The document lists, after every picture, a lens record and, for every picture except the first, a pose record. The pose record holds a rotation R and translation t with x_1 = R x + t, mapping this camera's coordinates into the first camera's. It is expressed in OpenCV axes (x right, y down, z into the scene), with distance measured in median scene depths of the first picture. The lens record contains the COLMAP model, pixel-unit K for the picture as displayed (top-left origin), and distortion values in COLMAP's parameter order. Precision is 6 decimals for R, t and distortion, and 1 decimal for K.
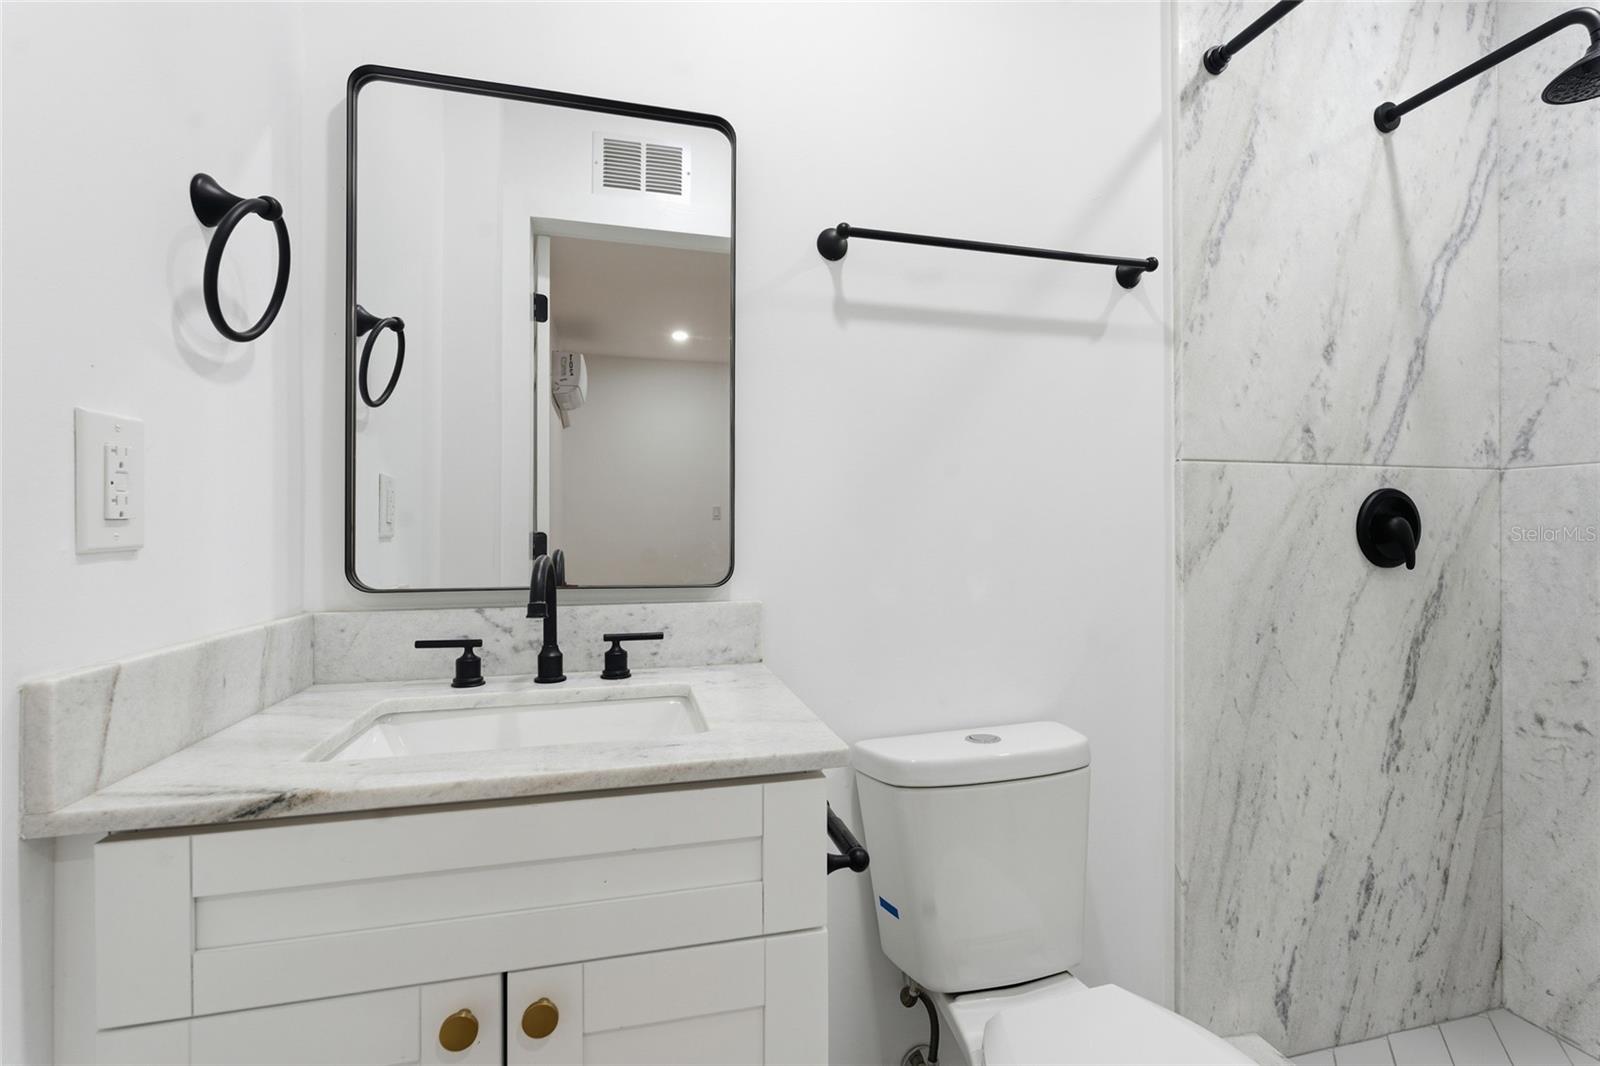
lens RADIAL K [[708.7, 0, 800.0], [0, 708.7, 533.0], [0, 0, 1]] dist [-0.000695, -0.000072]
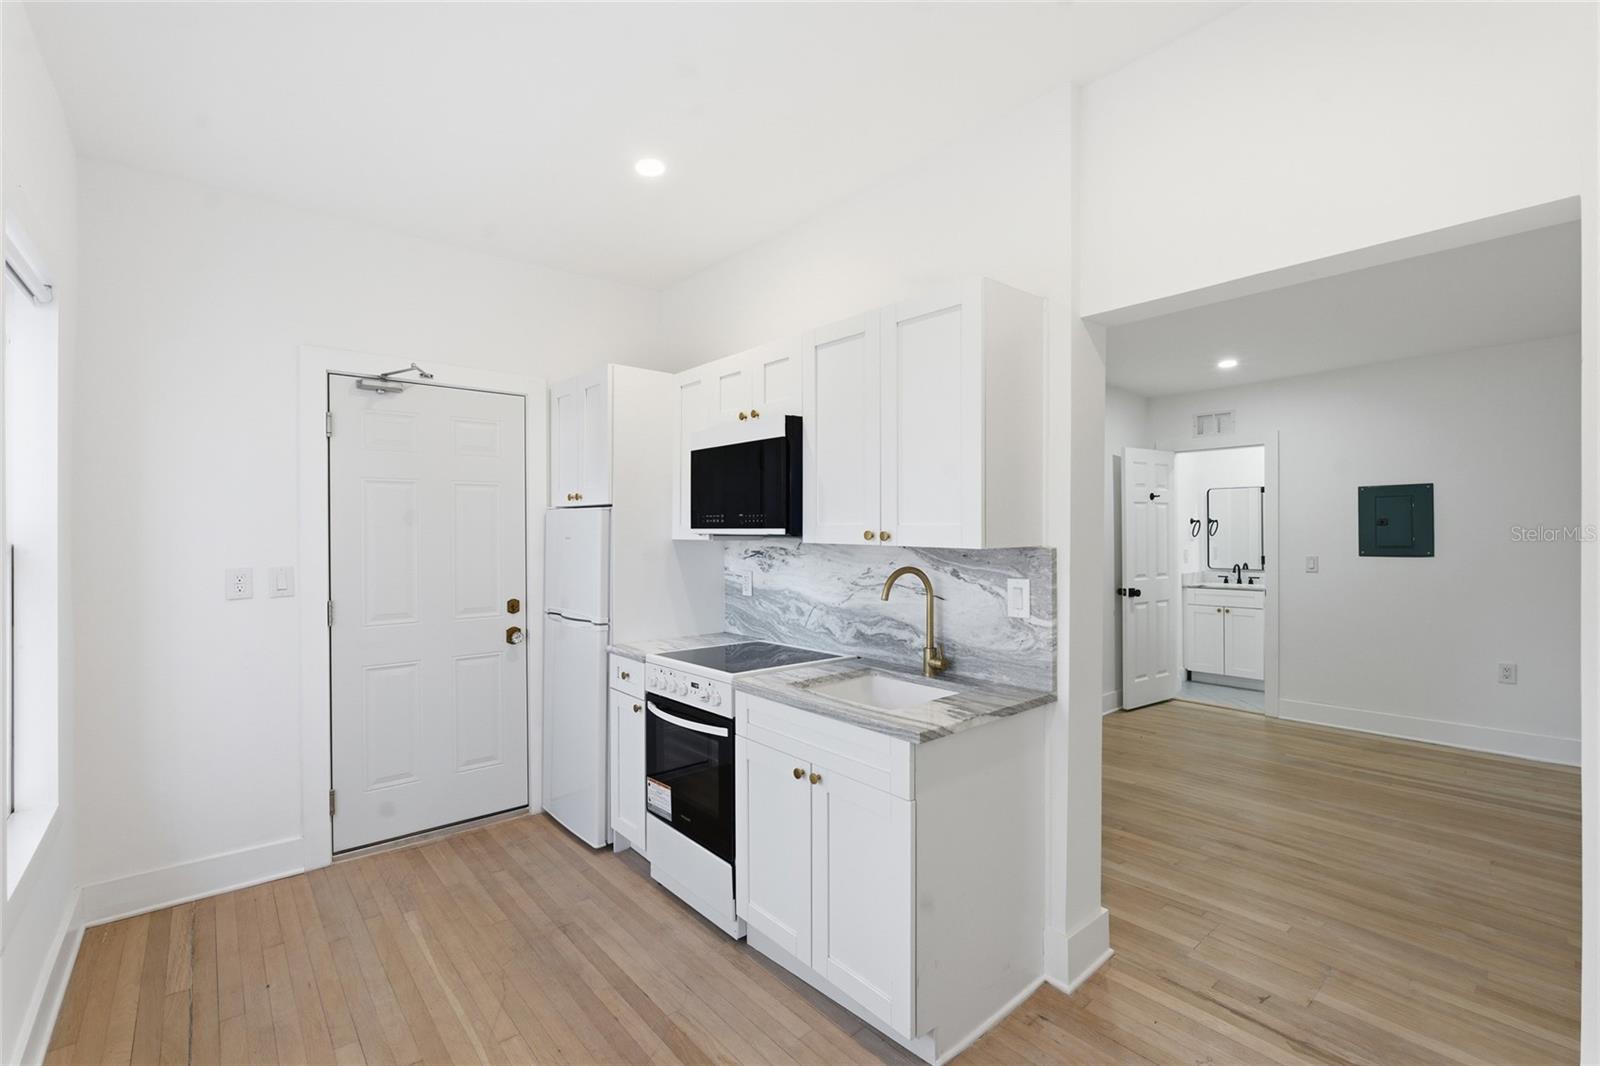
lens RADIAL K [[684.7, 0, 800.0], [0, 684.7, 533.0], [0, 0, 1]] dist [0.000299, 0.000023]
pose [[0.451194, -0.002649, -0.892422, 3.398515], [0.003581, 0.999993, -0.001157, -0.256208], [0.892419, -0.002674, 0.451200, -5.362534]]
